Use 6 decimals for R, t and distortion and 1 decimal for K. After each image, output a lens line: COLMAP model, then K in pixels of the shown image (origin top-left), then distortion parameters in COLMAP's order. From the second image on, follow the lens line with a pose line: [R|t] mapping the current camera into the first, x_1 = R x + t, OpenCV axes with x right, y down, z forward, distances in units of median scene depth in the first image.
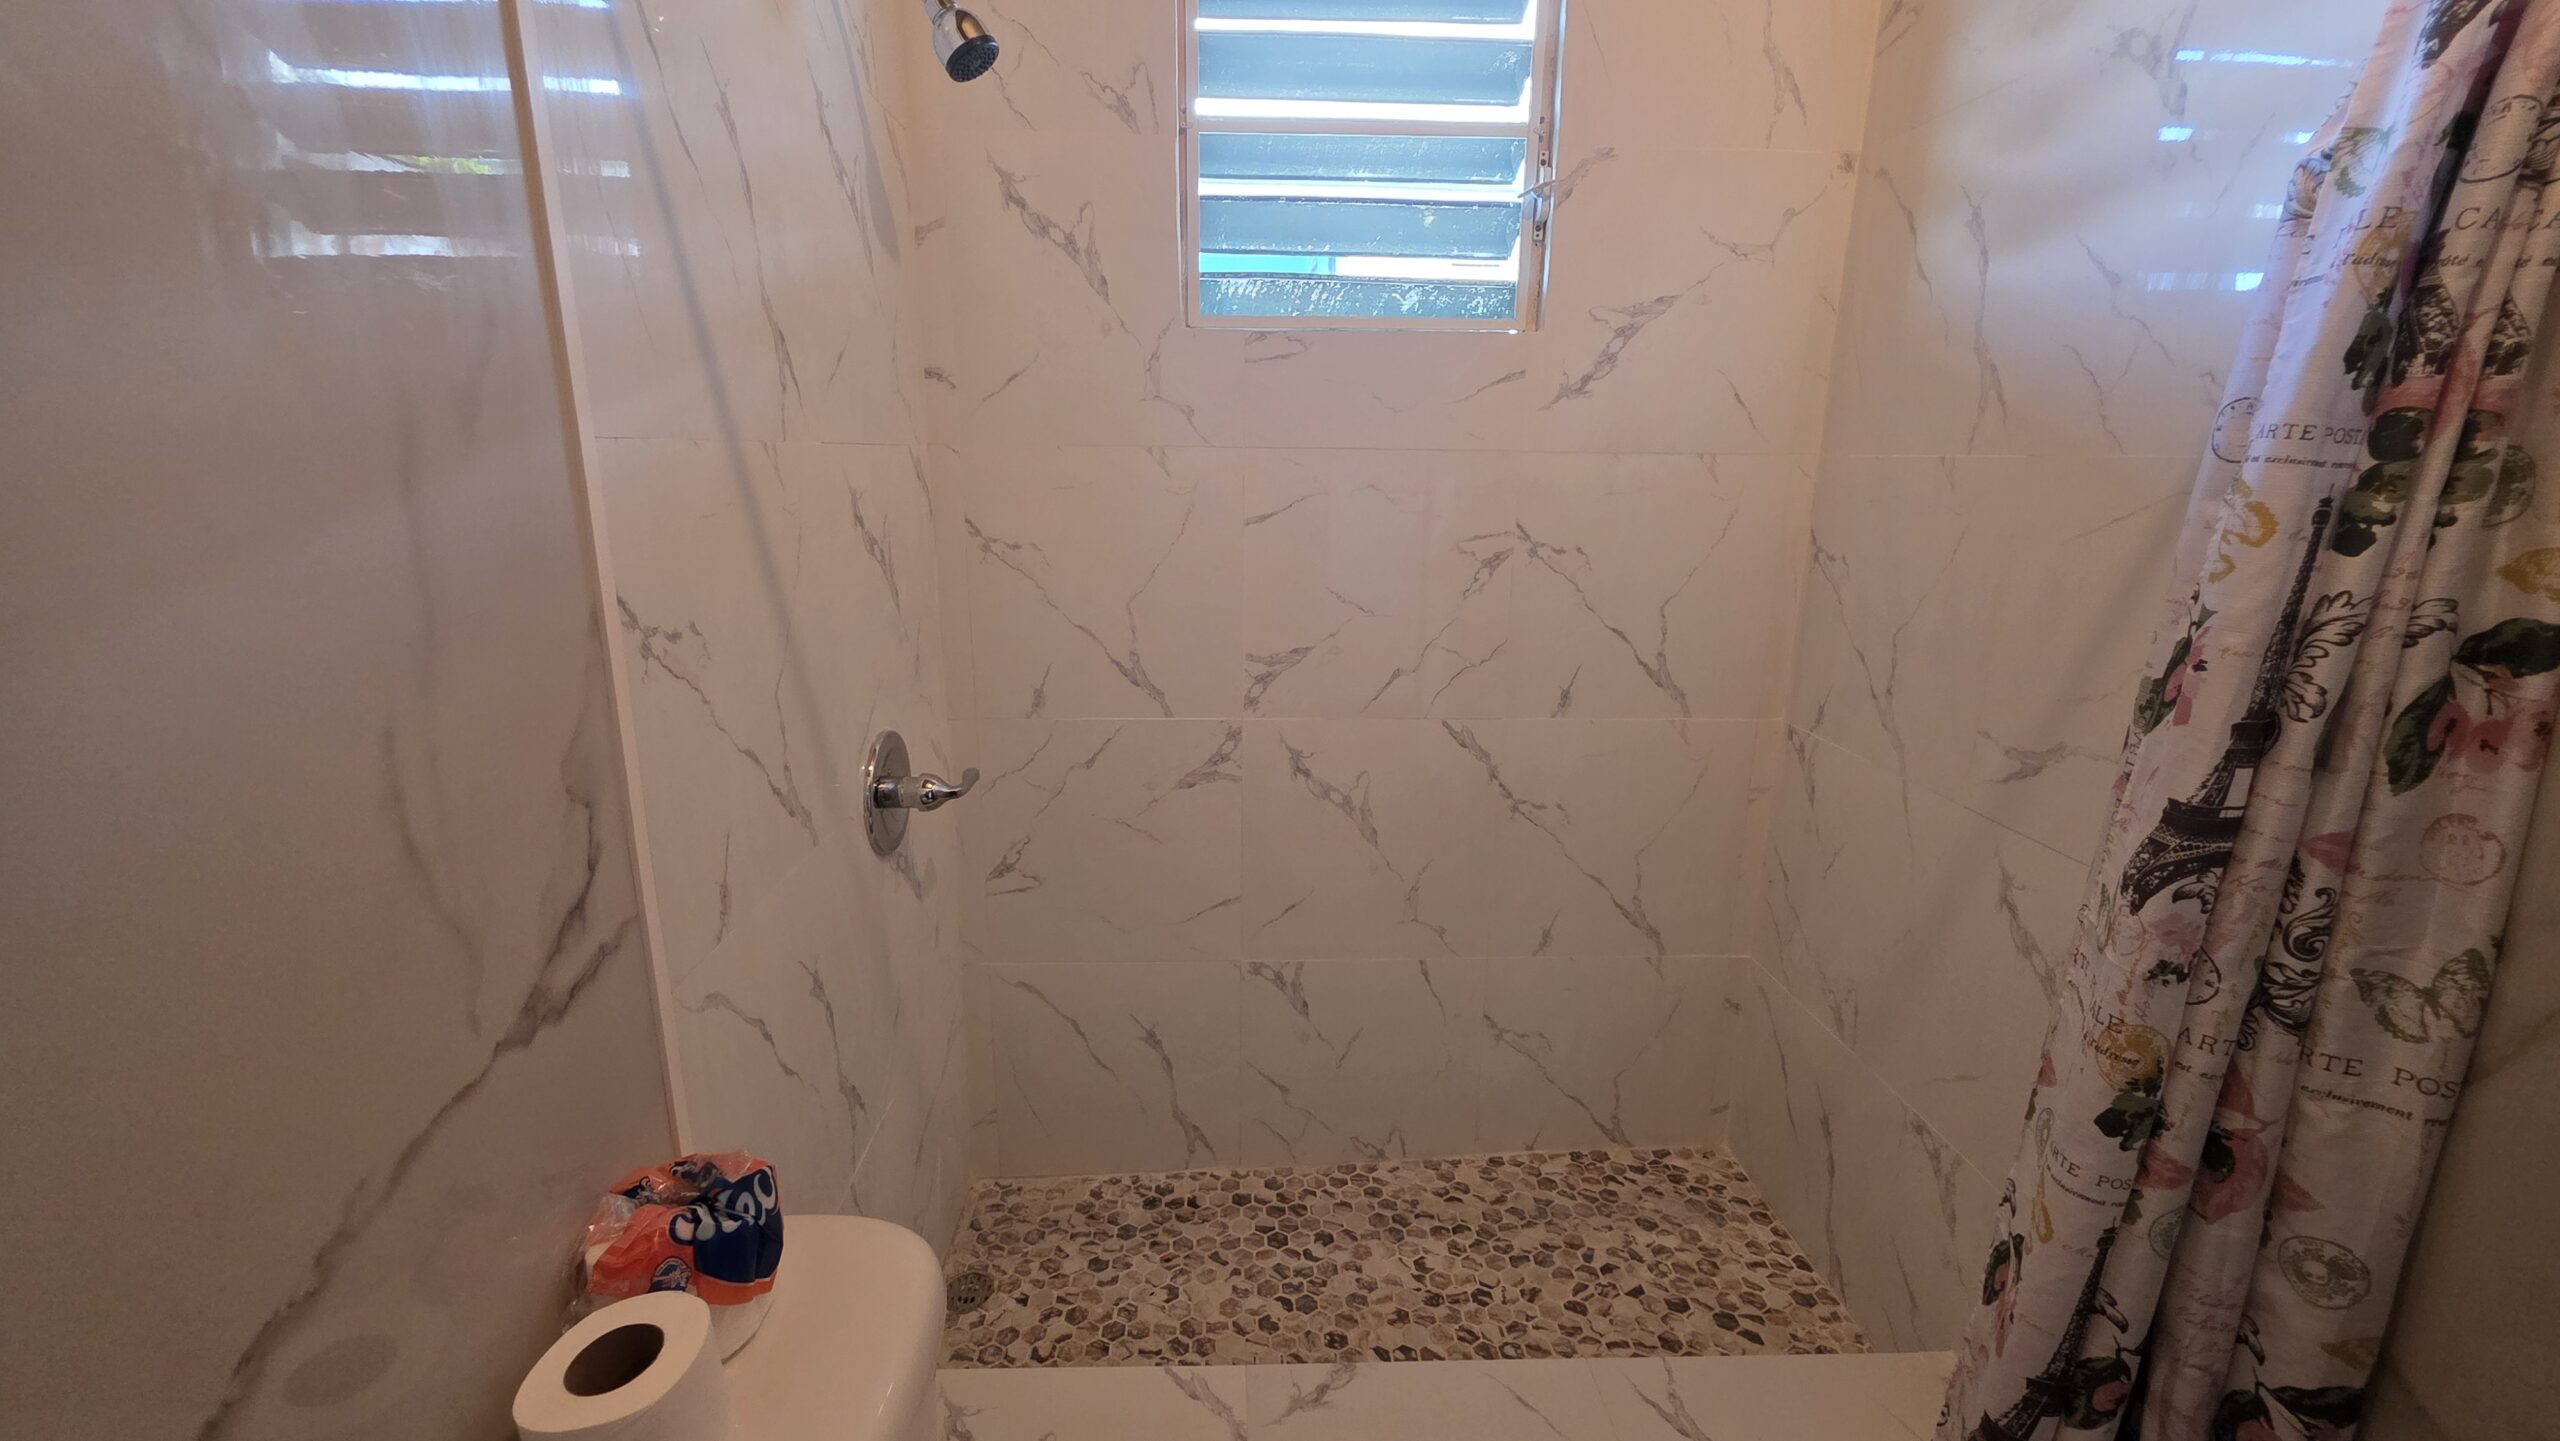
lens RADIAL K [[1031.4, 0, 1269.3], [0, 1031.4, 707.4], [0, 0, 1]] dist [0.003206, 0.000557]
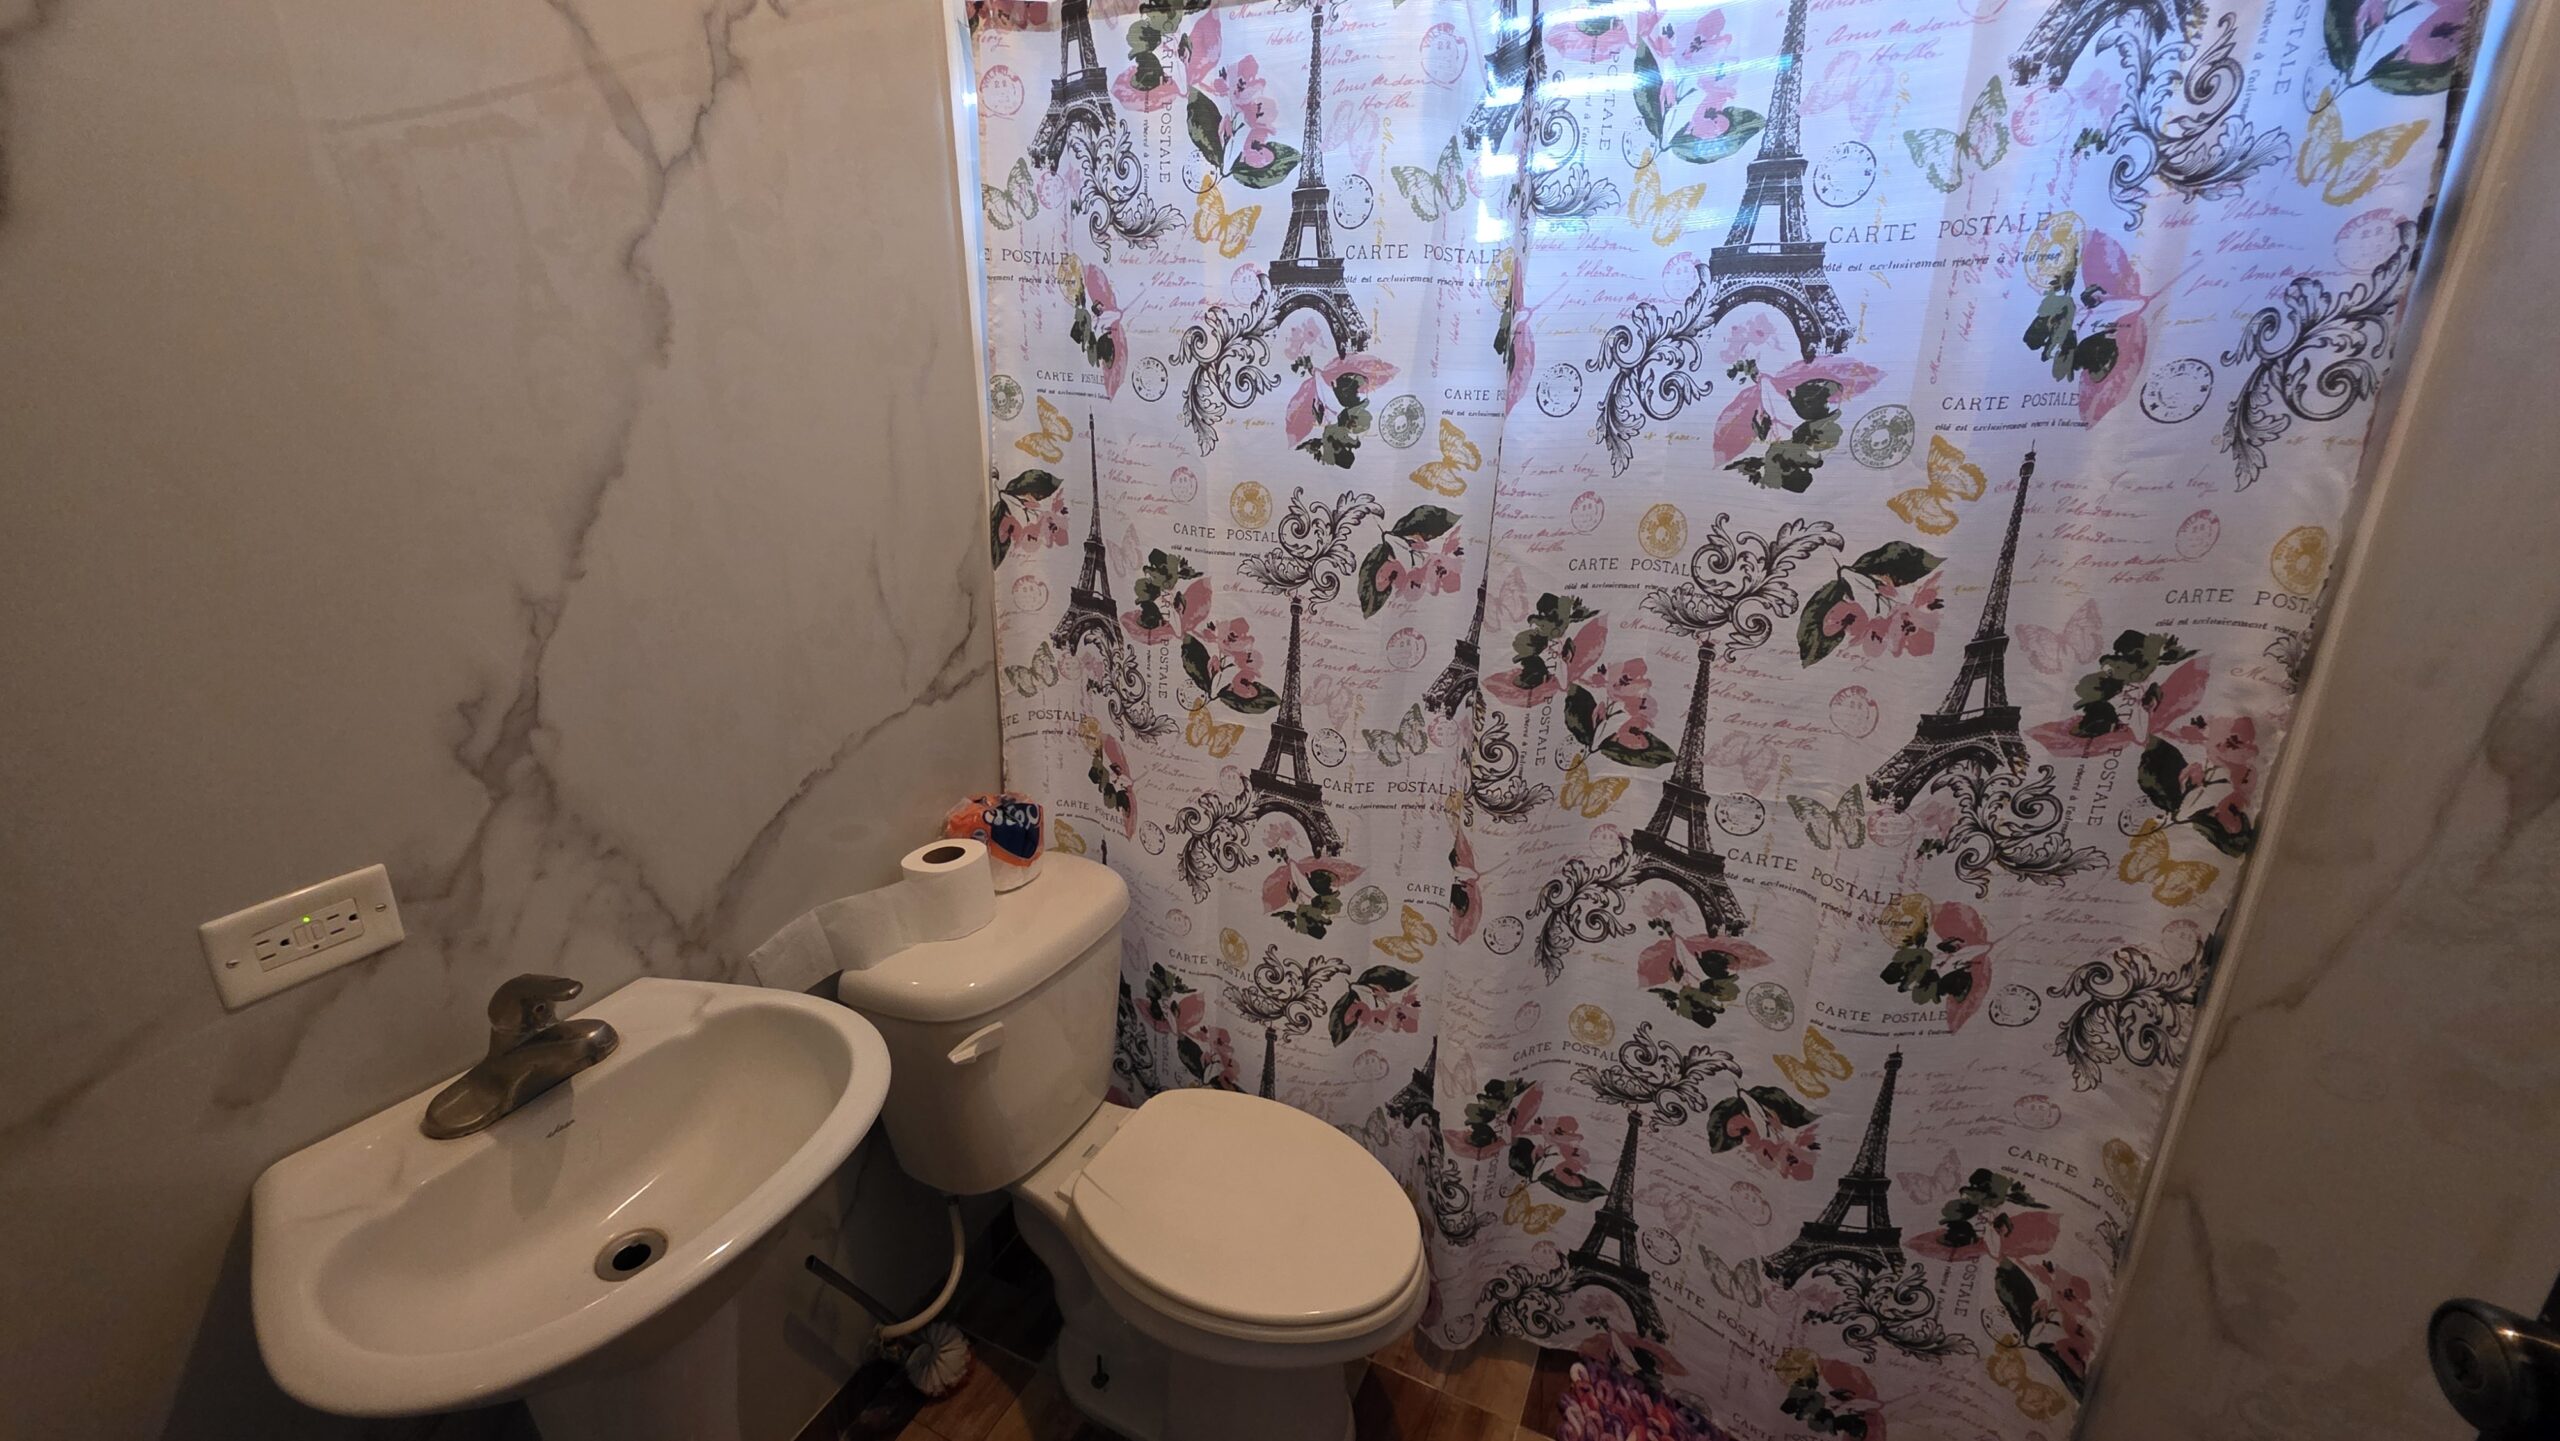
lens RADIAL K [[1031.4, 0, 1269.3], [0, 1031.4, 707.4], [0, 0, 1]] dist [0.003206, 0.000557]
pose [[0.862367, 0.138740, -0.486902, 0.874669], [-0.100234, 0.989470, 0.104417, 0.050653], [0.496262, -0.041241, 0.867193, -0.446708]]
